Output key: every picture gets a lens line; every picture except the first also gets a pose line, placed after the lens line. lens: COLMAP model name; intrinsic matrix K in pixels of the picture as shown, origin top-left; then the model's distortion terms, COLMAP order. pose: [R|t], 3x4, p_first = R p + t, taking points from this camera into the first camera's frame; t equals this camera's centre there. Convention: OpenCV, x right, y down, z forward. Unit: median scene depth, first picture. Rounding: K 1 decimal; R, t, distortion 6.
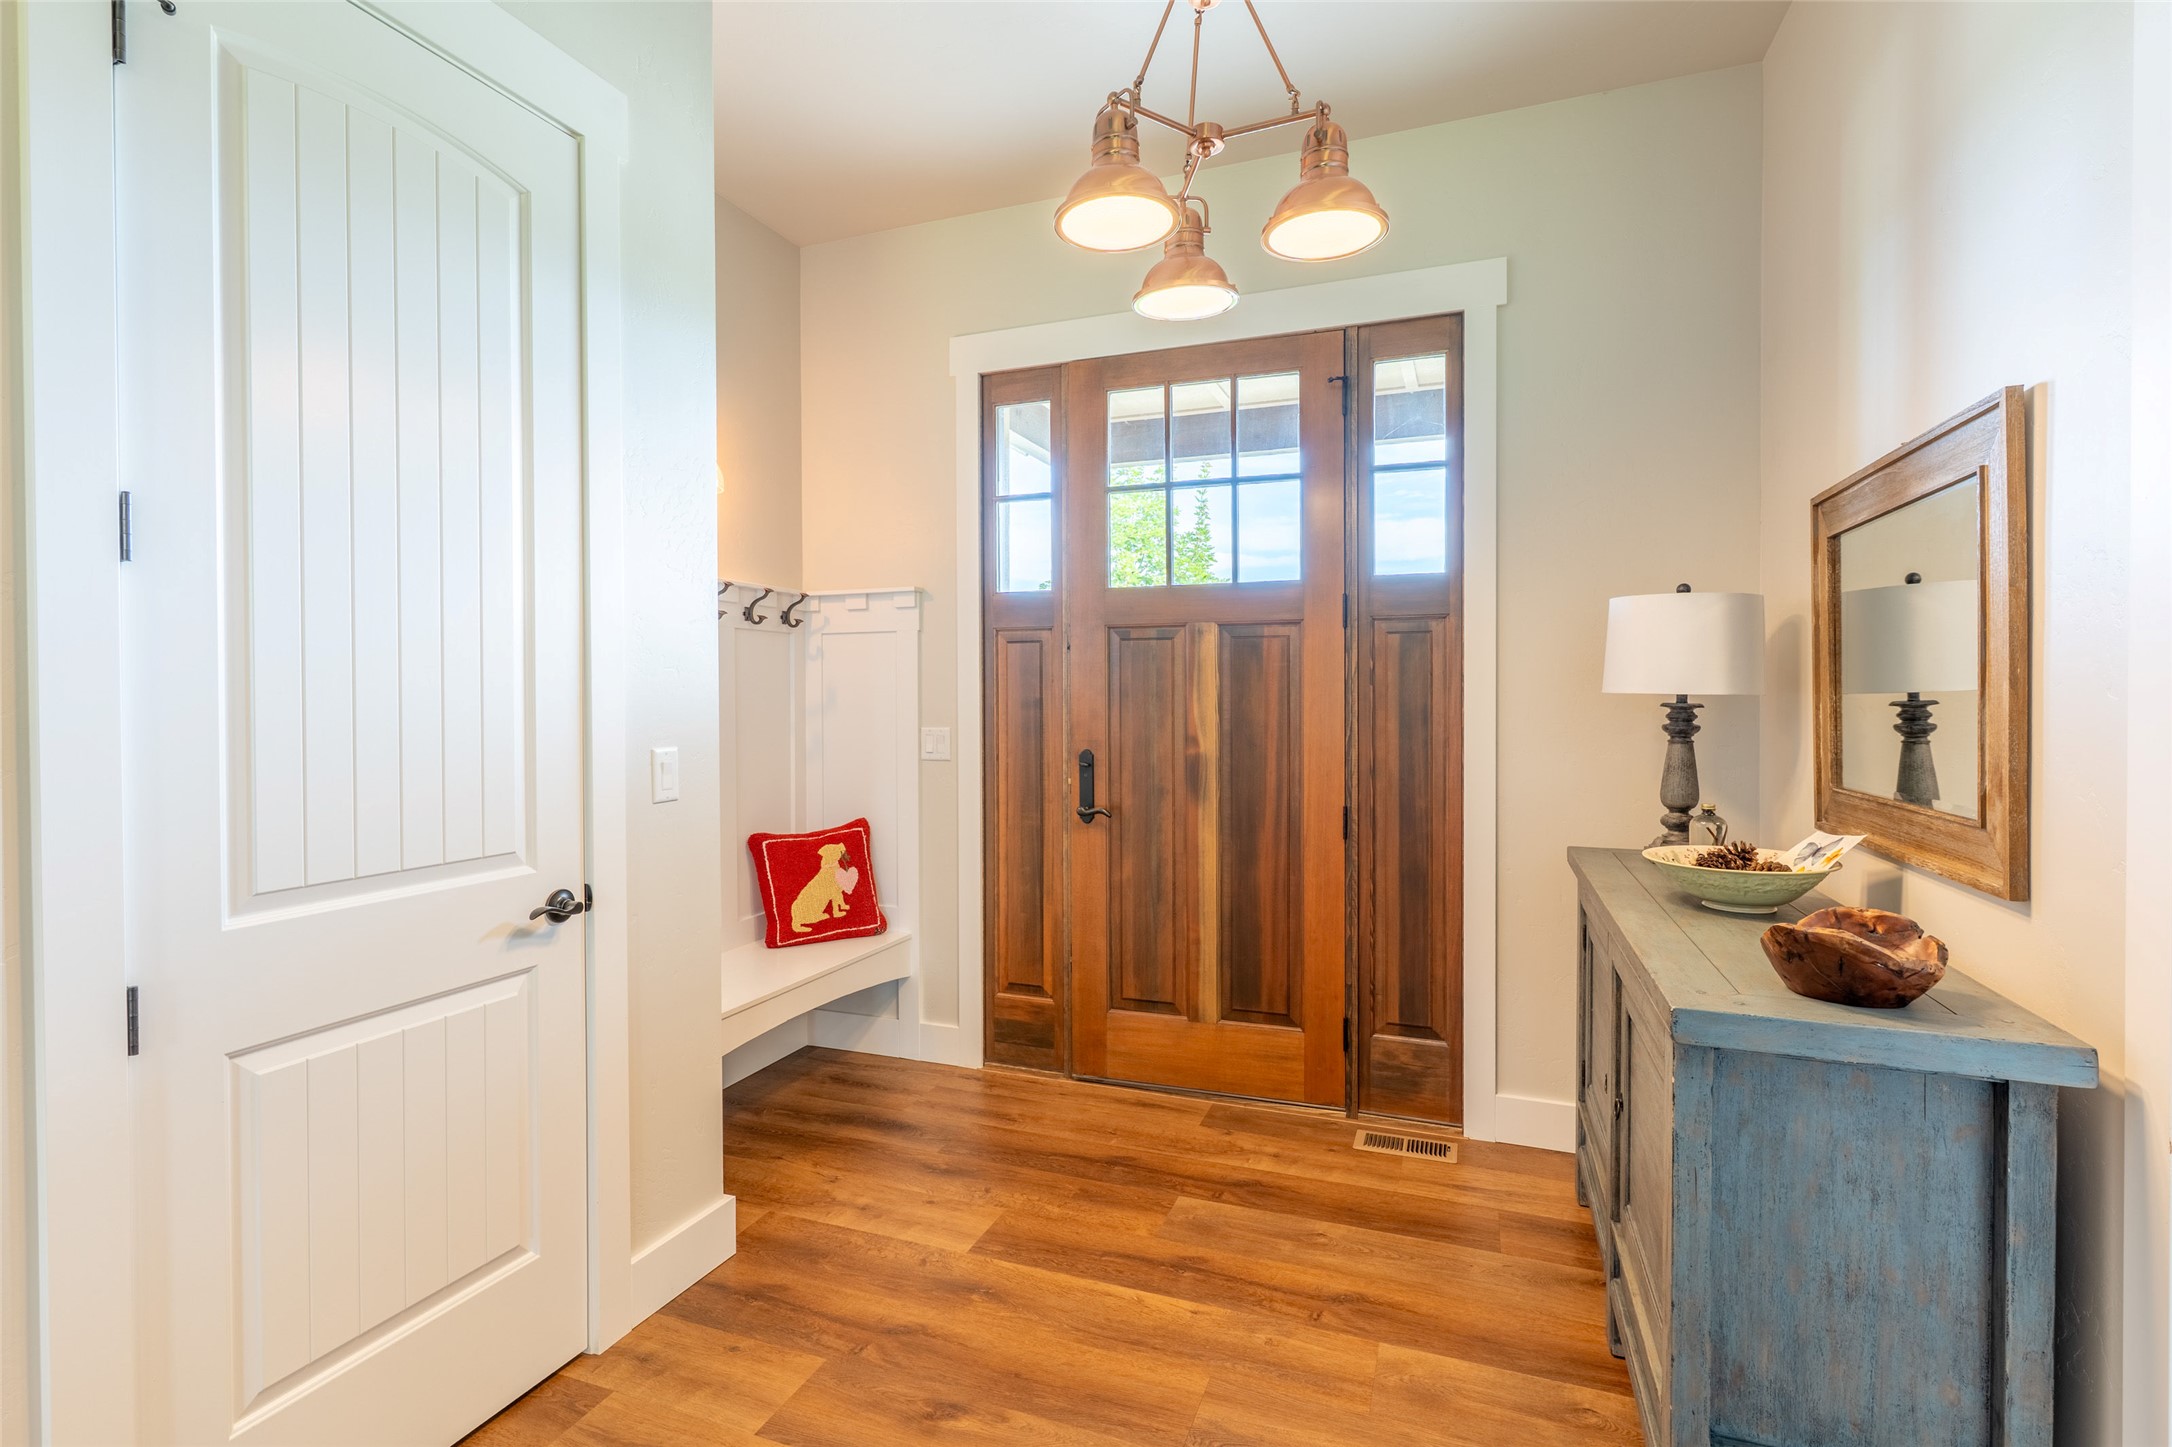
lens RADIAL K [[1031.3, 0, 1090.8], [0, 1031.3, 718.8], [0, 0, 1]] dist [0.002053, -0.000669]
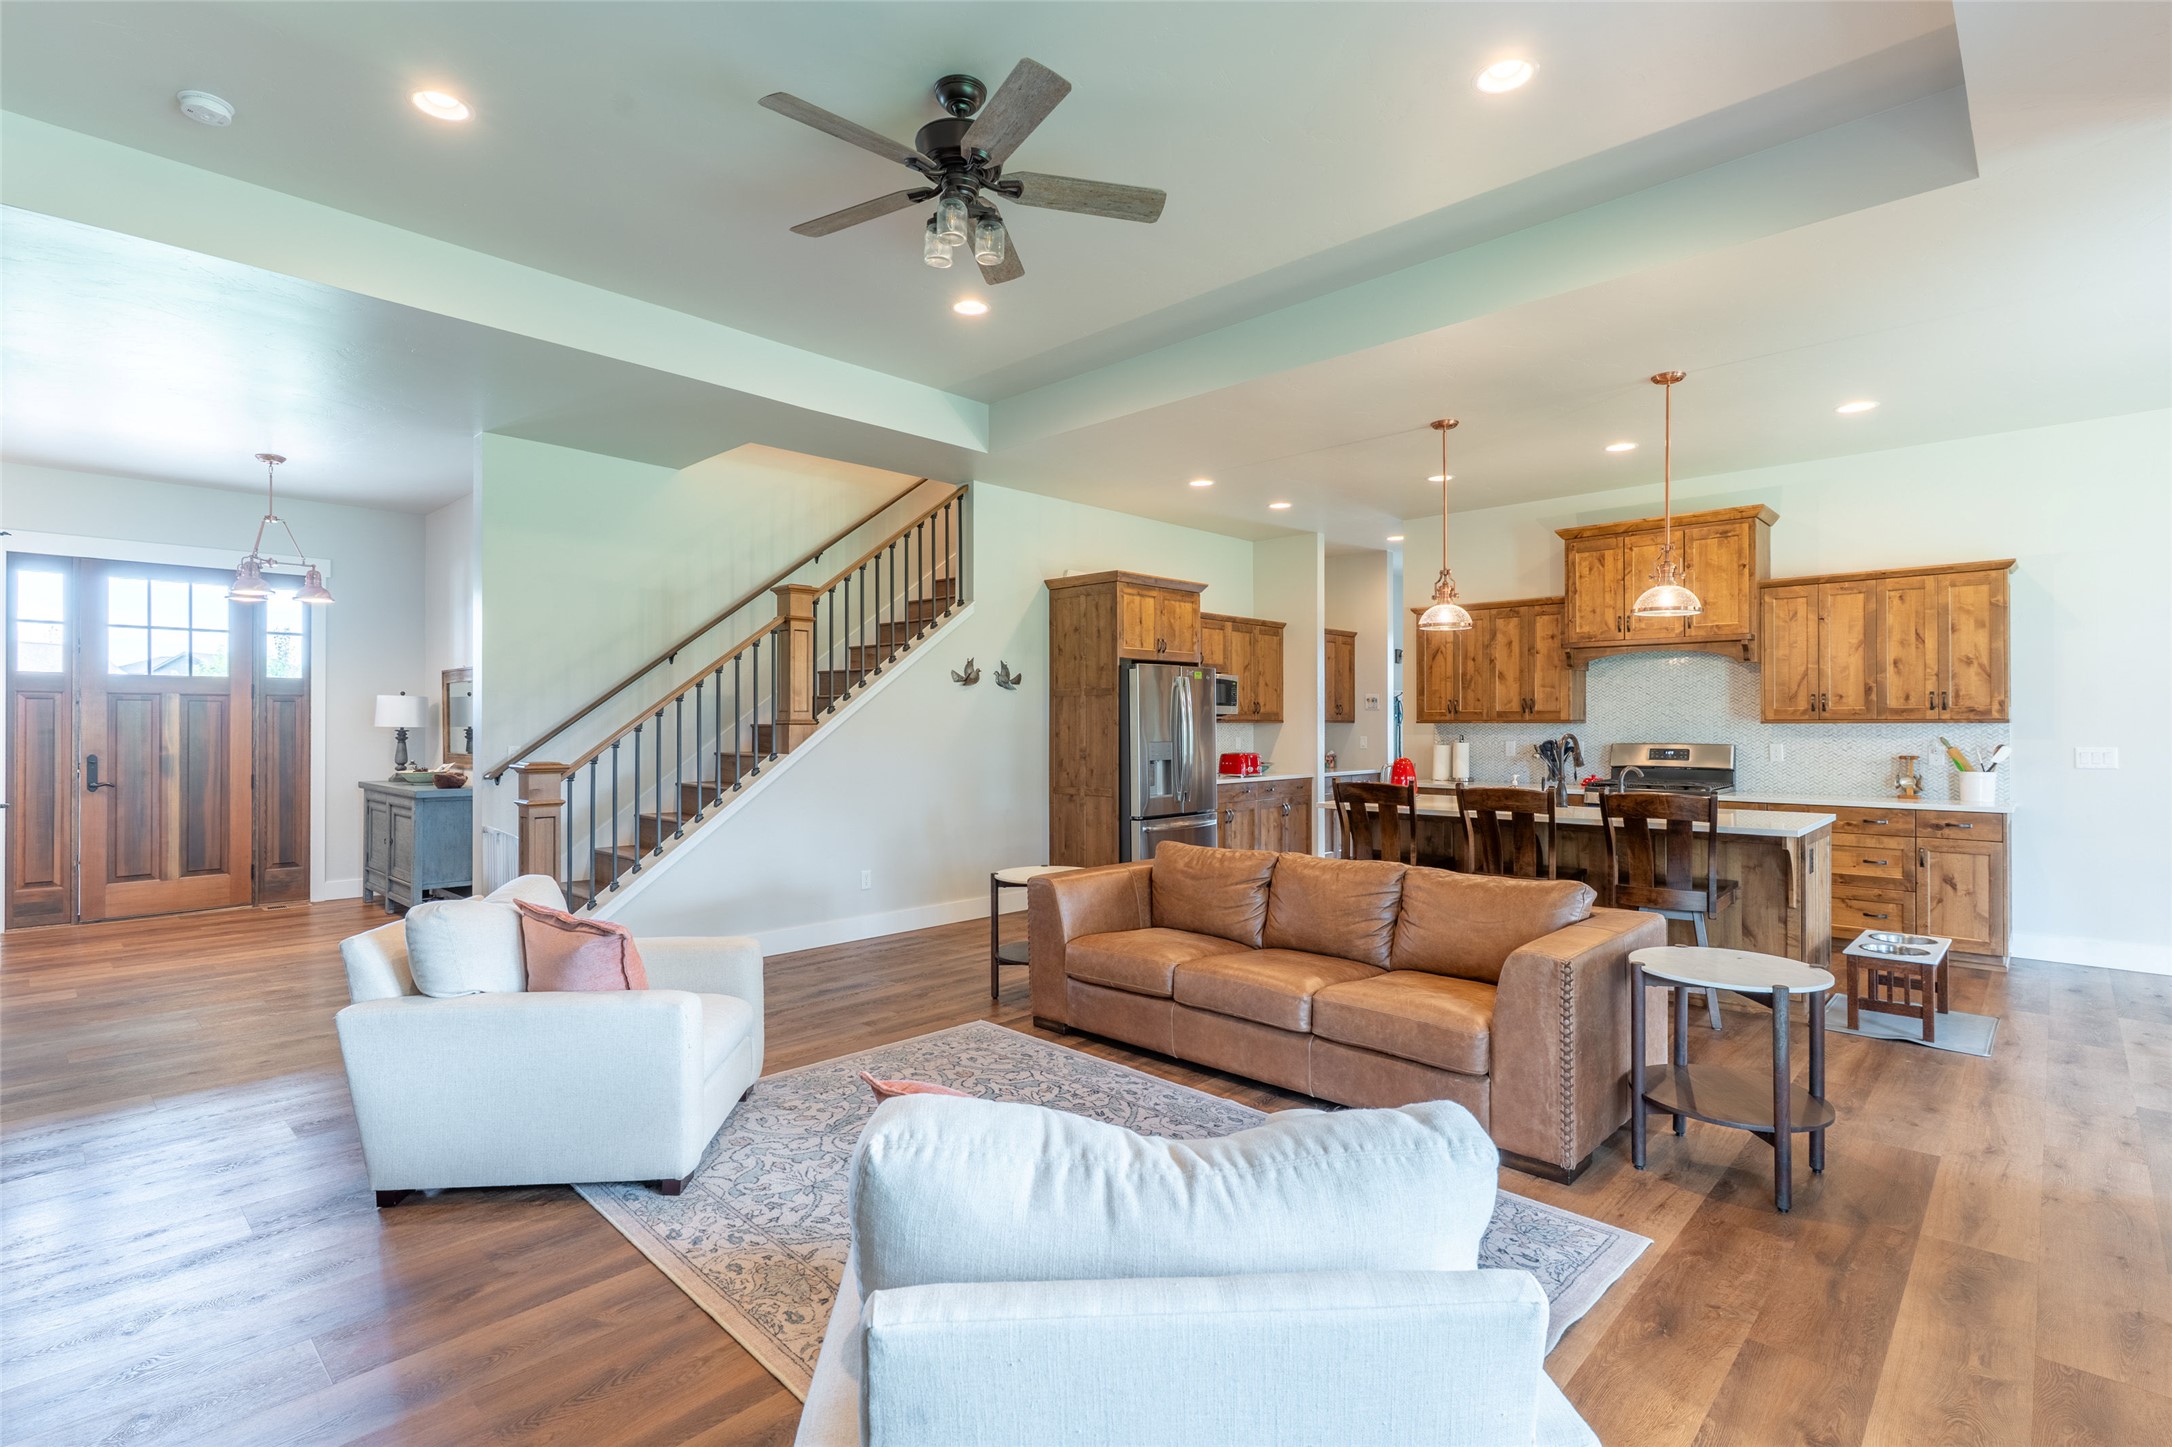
lens RADIAL K [[1031.3, 0, 1075.4], [0, 1031.3, 711.8], [0, 0, 1]] dist [0.002053, -0.000669]
pose [[0.400797, 0.013305, 0.916070, -1.136684], [0.020565, 0.999512, -0.023515, 0.034887], [-0.915936, 0.028263, 0.400328, -1.634350]]
